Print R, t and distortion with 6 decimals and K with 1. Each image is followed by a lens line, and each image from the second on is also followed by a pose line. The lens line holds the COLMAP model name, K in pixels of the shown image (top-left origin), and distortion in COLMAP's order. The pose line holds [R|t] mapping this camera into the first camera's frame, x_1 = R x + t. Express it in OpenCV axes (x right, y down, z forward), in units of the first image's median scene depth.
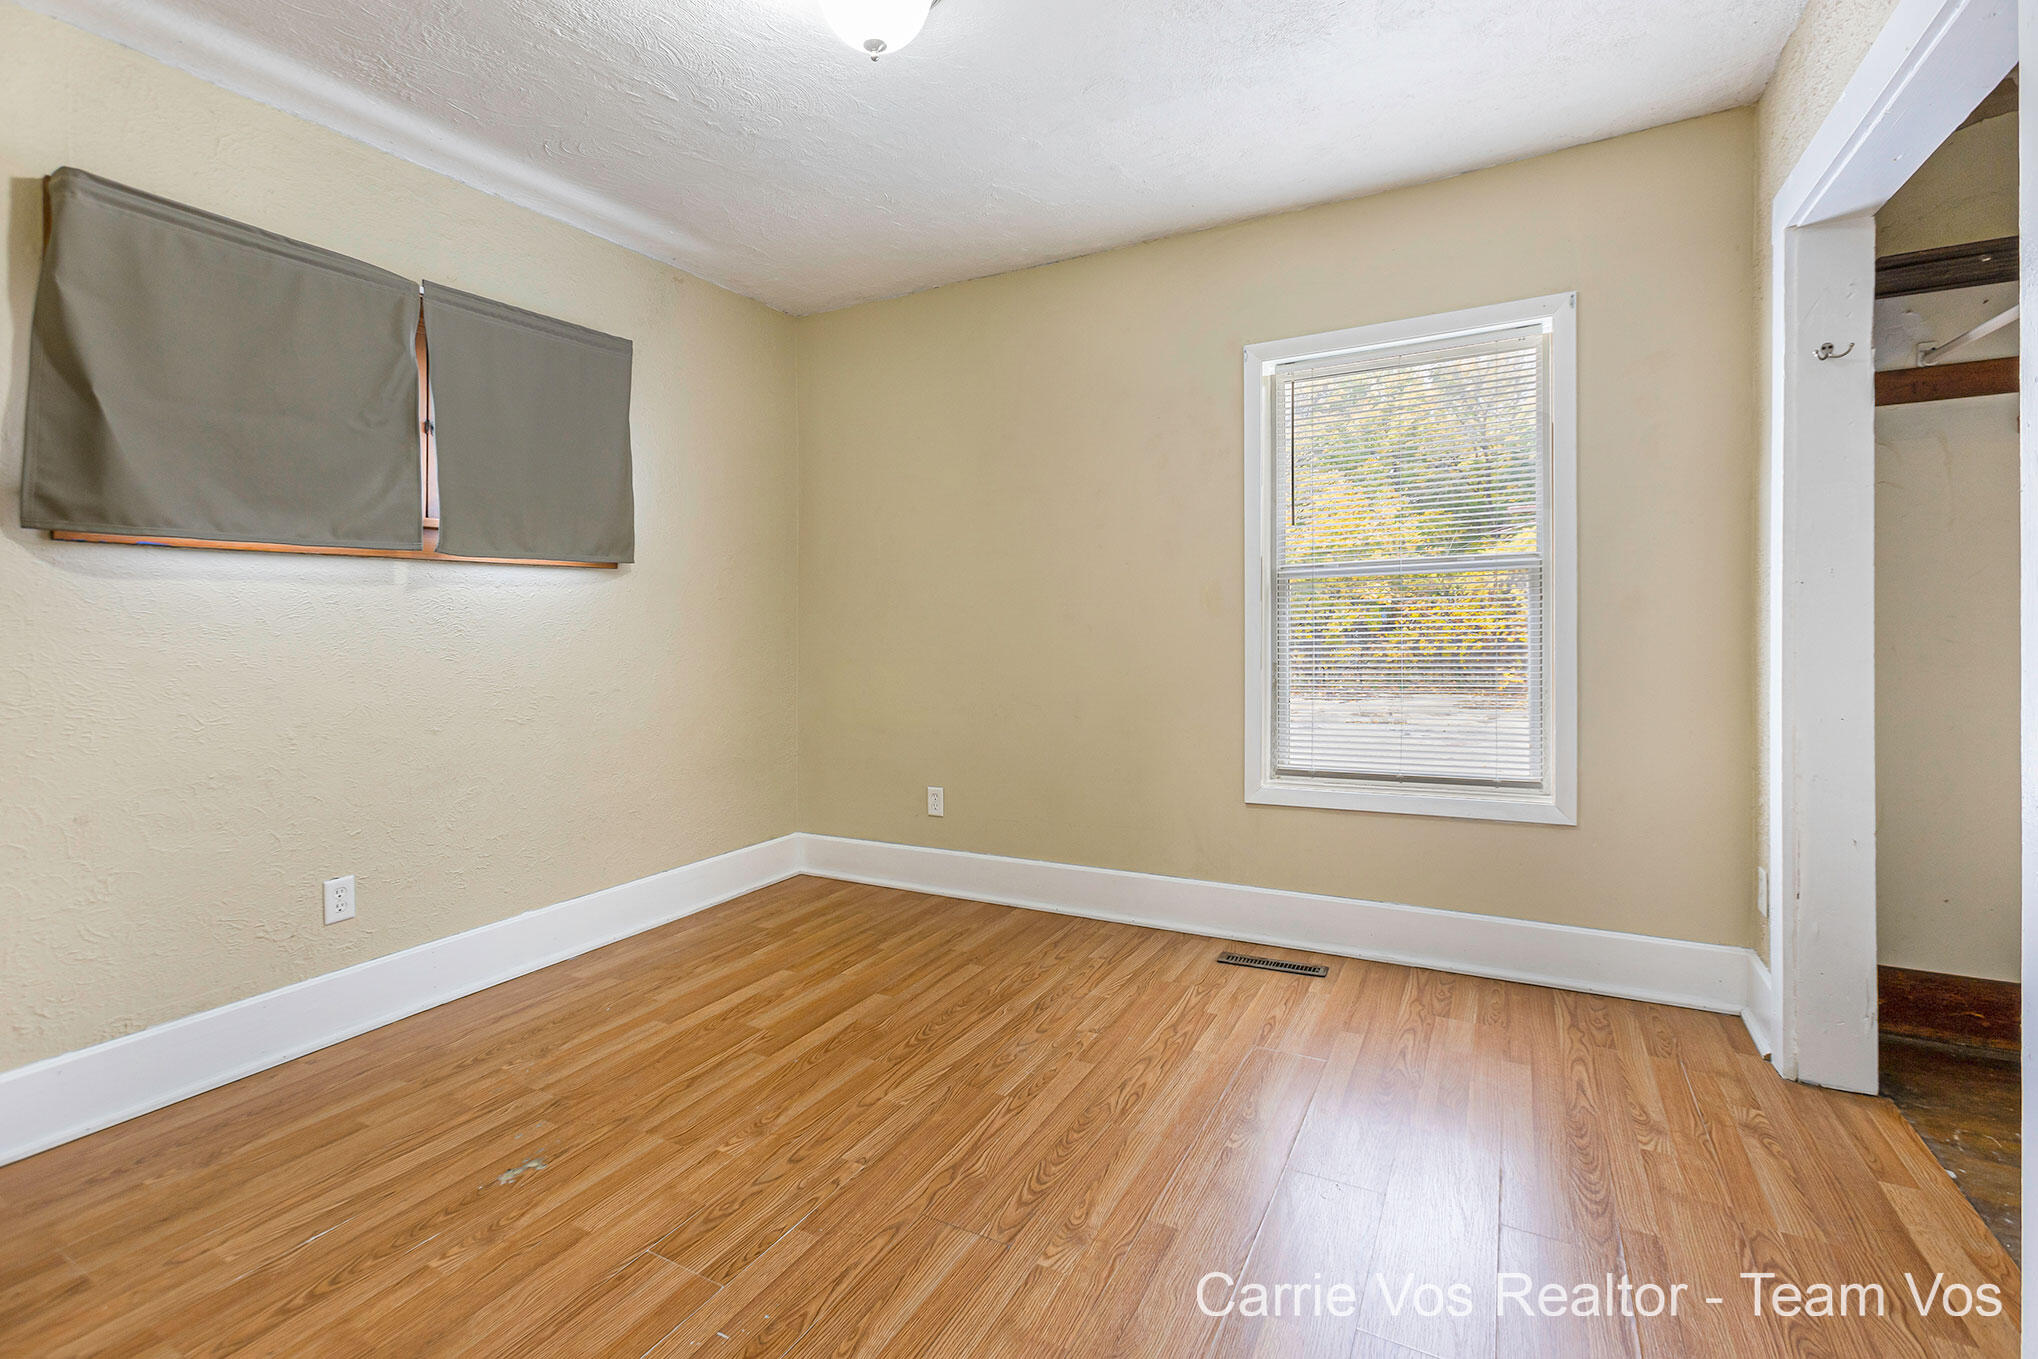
lens RADIAL K [[928.6, 0, 1022.3], [0, 928.6, 604.5], [0, 0, 1]] dist [-0.001298, 0.000028]
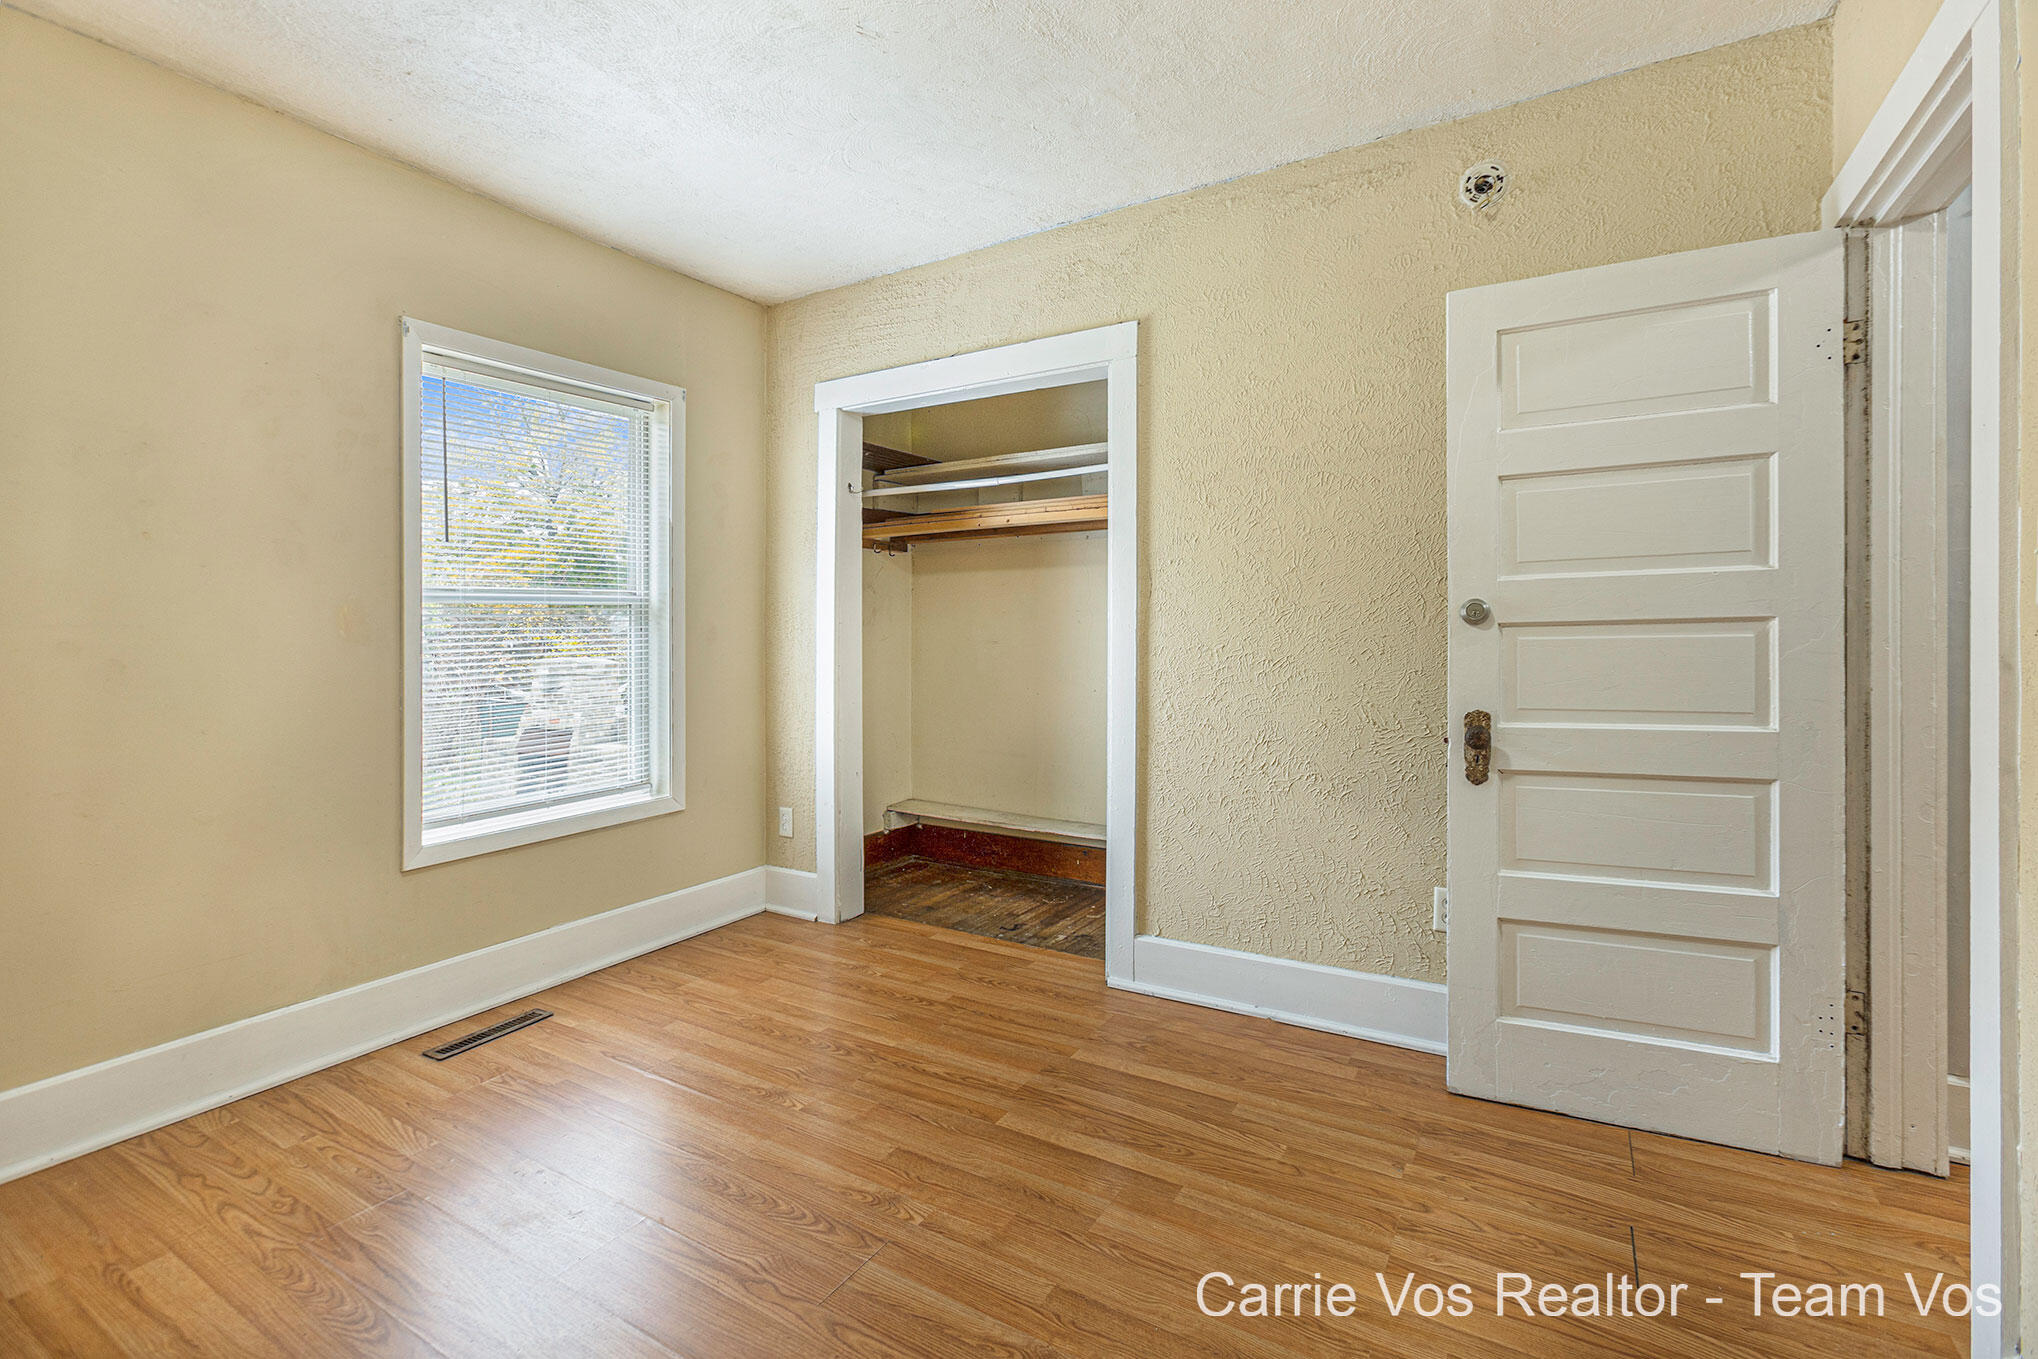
lens RADIAL K [[907.2, 0, 990.0], [0, 907.2, 654.4], [0, 0, 1]] dist [0.001594, 0.000988]
pose [[0.069737, -0.010848, 0.997506, -0.615772], [-0.005084, 0.999924, 0.011229, 0.008245], [-0.997552, -0.005854, 0.069677, 0.491217]]
